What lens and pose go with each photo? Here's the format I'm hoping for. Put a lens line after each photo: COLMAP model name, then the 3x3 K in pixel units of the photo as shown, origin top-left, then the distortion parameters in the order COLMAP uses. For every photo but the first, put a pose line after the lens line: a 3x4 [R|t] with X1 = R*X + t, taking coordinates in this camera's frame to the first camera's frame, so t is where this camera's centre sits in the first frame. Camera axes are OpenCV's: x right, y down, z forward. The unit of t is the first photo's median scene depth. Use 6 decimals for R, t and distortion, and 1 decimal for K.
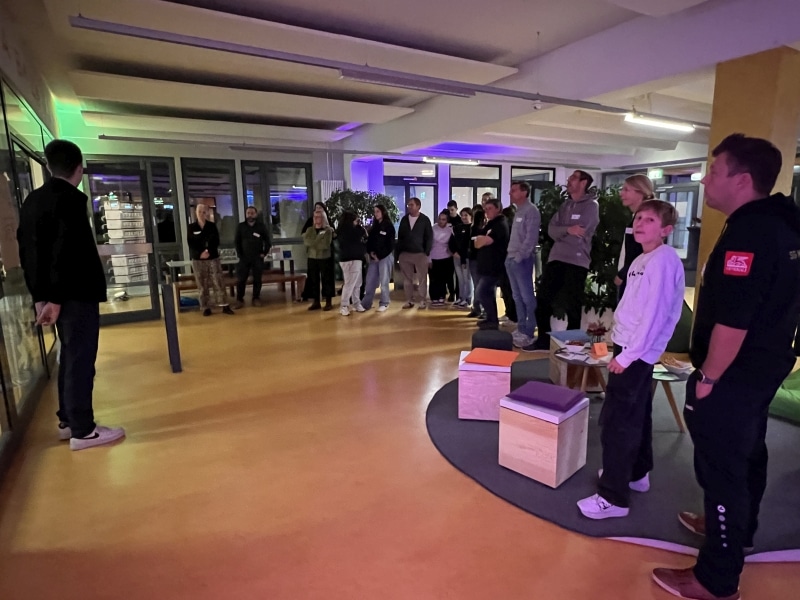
lens RADIAL K [[462.5, 0, 397.2], [0, 462.5, 301.8], [0, 0, 1]] dist [0.007812, 0.002733]
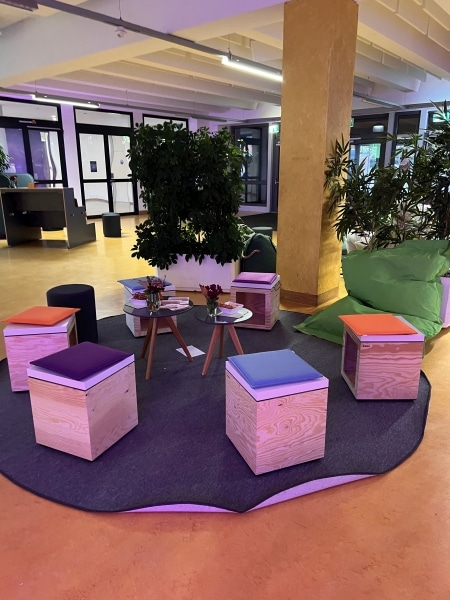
lens RADIAL K [[453.0, 0, 226.3], [0, 453.0, 300.0], [0, 0, 1]] dist [-0.003832, -0.000578]
pose [[0.937986, -0.081882, 0.336864, 0.135362], [0.049959, 0.993490, 0.102382, 0.010611], [-0.343054, -0.079203, 0.935971, 0.057601]]
